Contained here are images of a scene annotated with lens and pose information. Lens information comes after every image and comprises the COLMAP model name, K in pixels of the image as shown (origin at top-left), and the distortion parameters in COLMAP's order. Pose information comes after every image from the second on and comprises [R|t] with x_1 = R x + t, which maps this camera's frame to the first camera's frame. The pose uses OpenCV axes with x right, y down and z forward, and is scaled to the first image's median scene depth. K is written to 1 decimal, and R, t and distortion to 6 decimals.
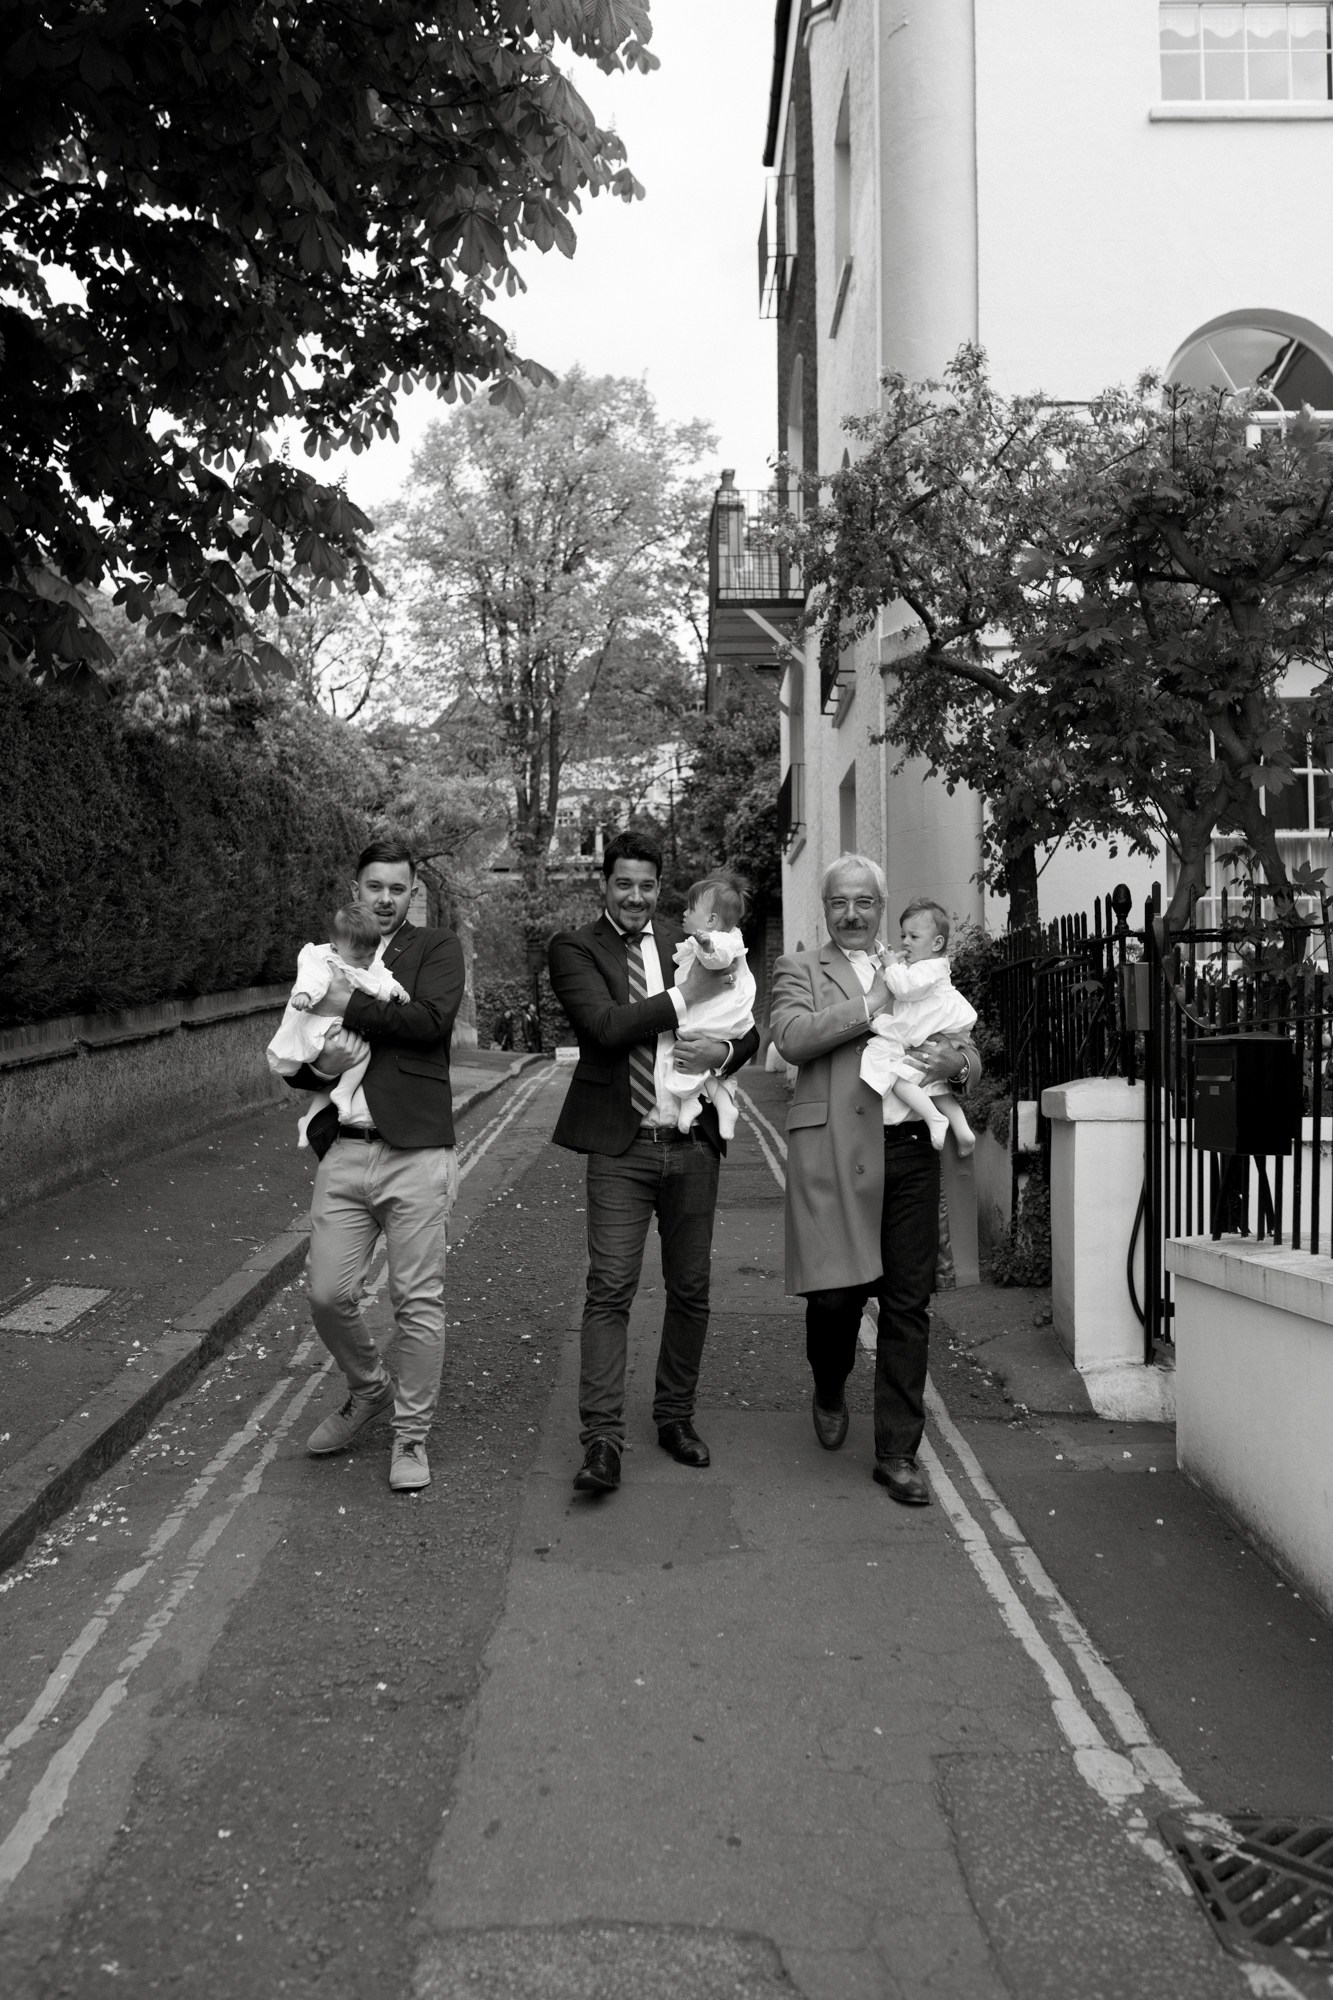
lens RADIAL K [[1963.0, 0, 666.5], [0, 1963.0, 1000.0], [0, 0, 1]] dist [-0.020732, 0.044375]
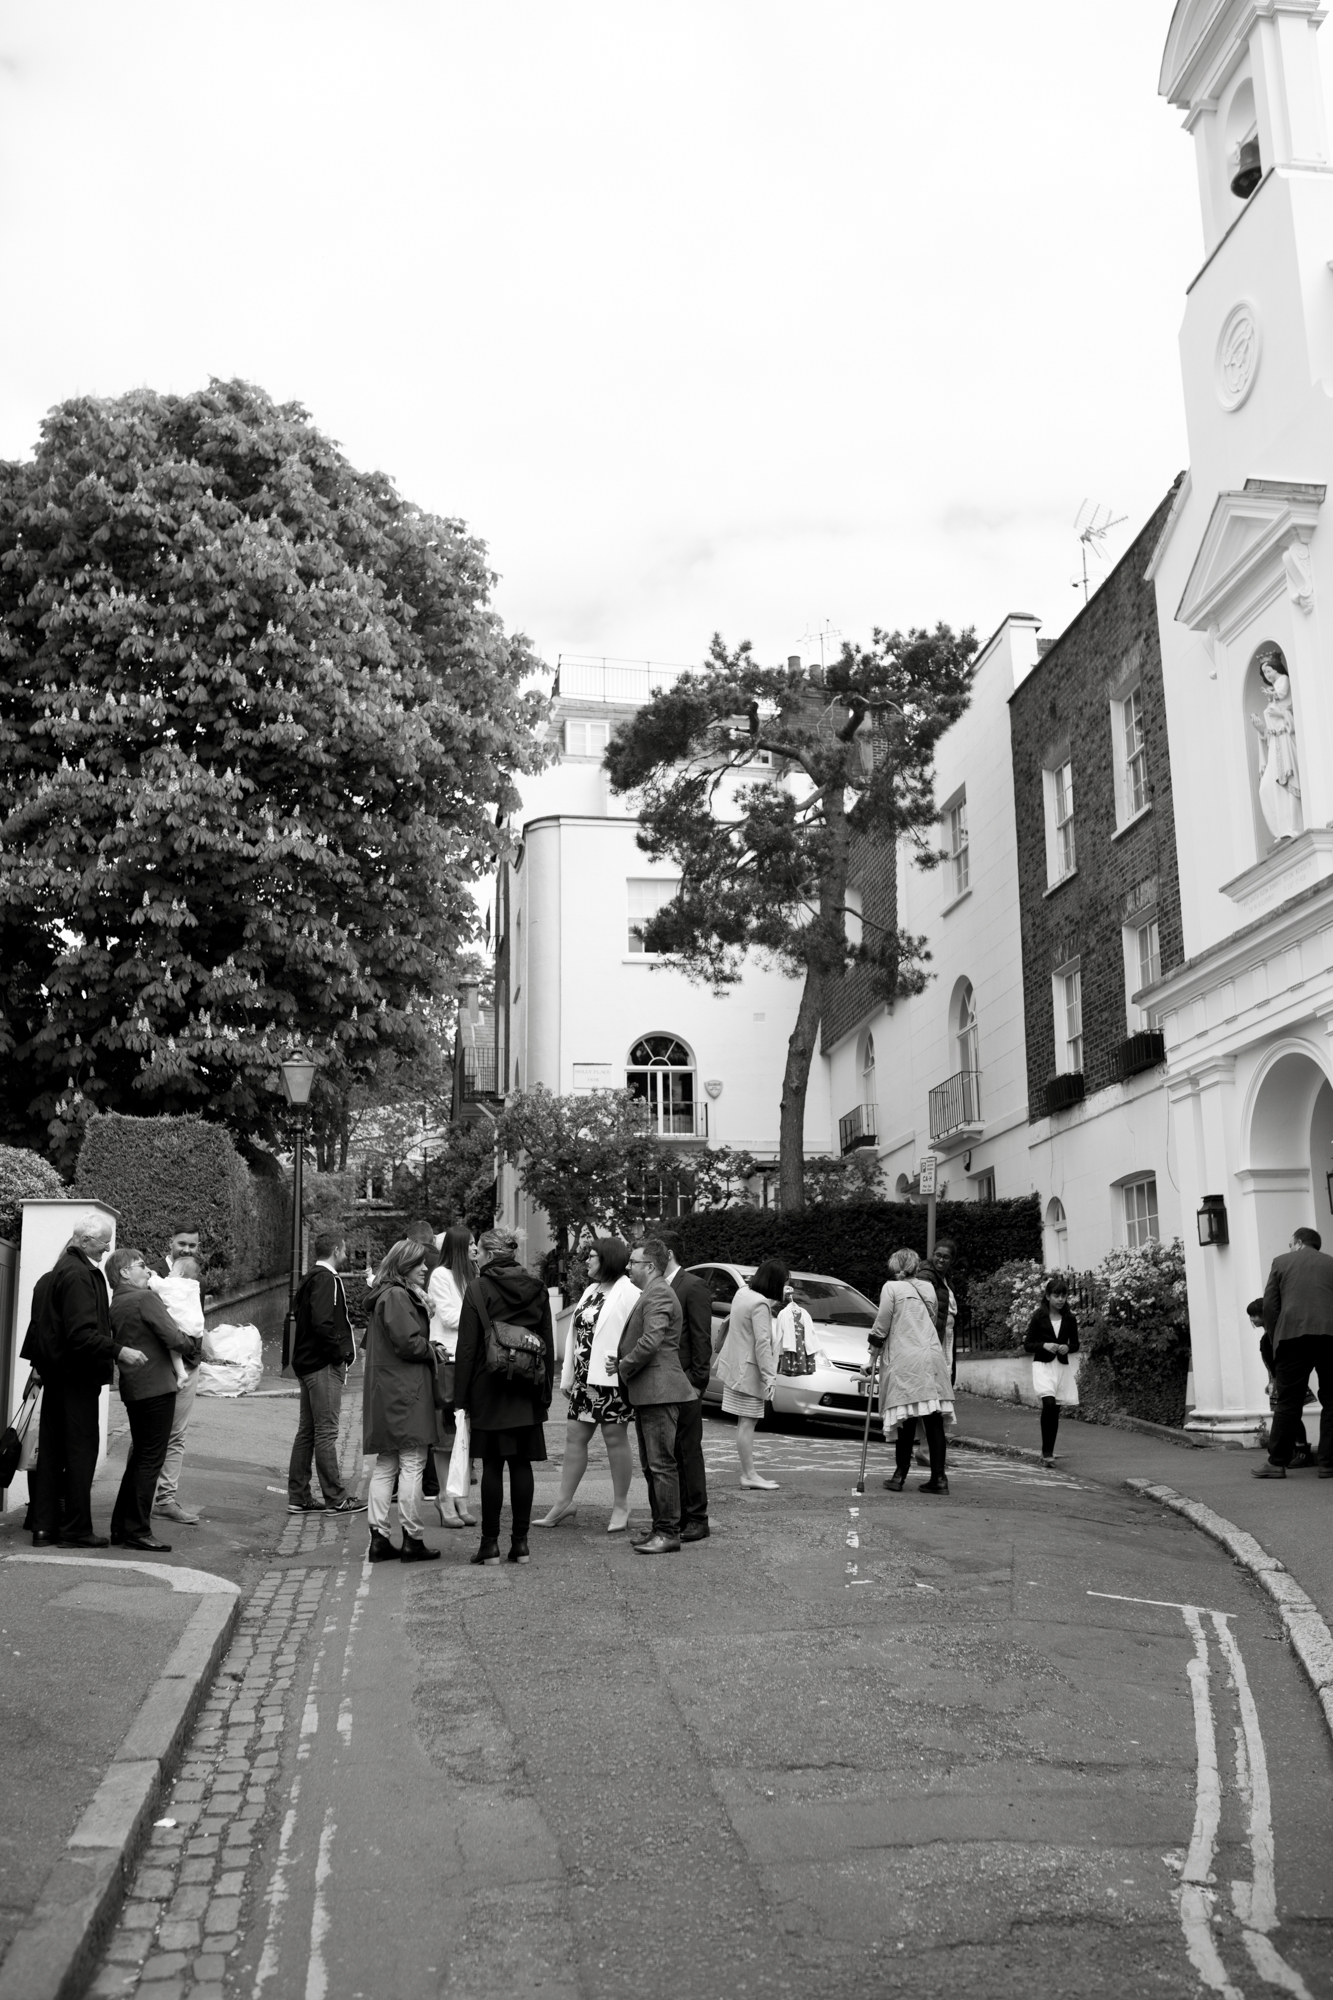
lens RADIAL K [[1963.0, 0, 666.5], [0, 1963.0, 1000.0], [0, 0, 1]] dist [-0.020732, 0.044375]
pose [[0.991067, 0.018922, 0.132019, -0.026282], [0.003076, 0.986378, -0.164465, 0.028310], [-0.133333, 0.163401, 0.977508, -0.765547]]
